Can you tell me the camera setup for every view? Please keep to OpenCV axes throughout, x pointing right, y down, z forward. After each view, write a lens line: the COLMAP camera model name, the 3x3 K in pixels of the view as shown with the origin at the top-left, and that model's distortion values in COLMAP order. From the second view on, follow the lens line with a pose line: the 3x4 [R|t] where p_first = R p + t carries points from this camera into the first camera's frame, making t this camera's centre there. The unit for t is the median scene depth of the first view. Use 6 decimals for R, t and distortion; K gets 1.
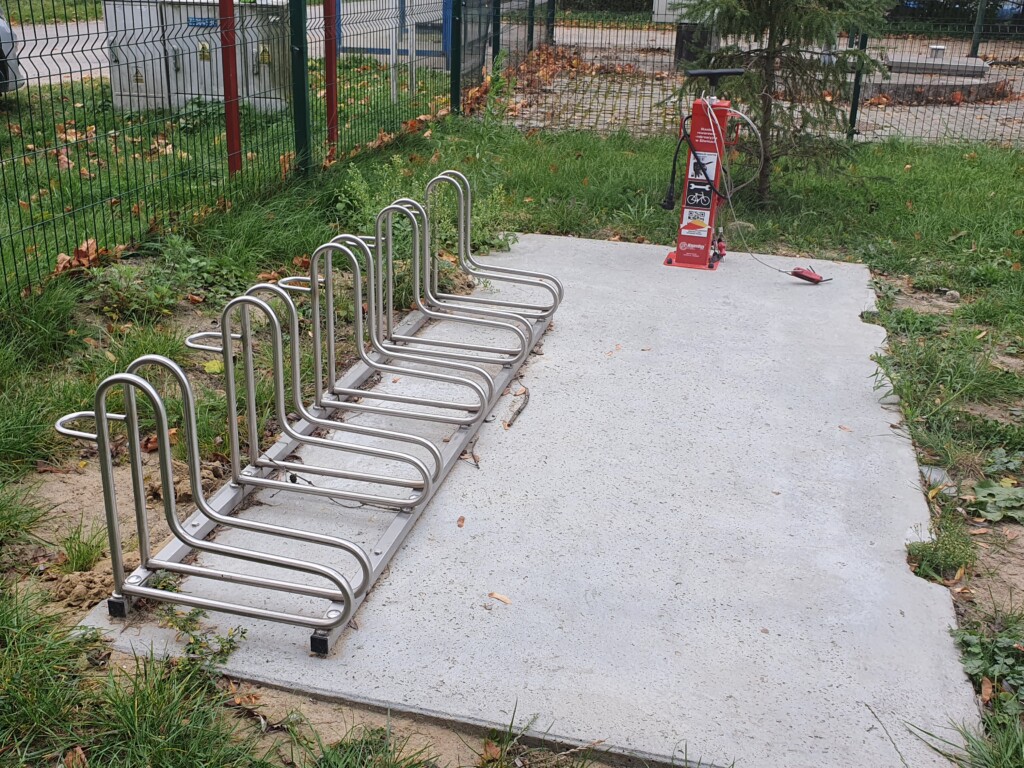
lens RADIAL K [[1004.8, 0, 512.2], [0, 1004.8, 384.6], [0, 0, 1]] dist [0.010754, 0.000000]
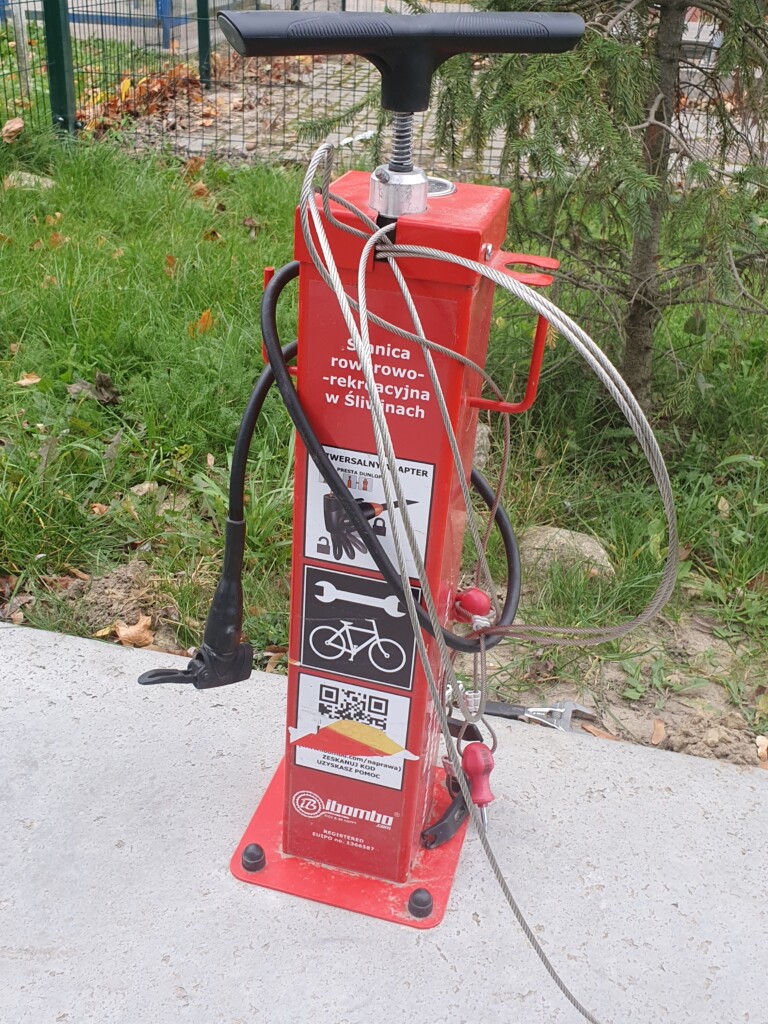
lens RADIAL K [[1004.8, 0, 383.4], [0, 1004.8, 511.4], [0, 0, 1]] dist [0.010754, 0.000000]
pose [[0.999511, -0.006749, 0.030523, 0.184043], [0.002827, 0.991931, 0.126747, -0.240164], [-0.031132, -0.126598, 0.991465, 0.785601]]
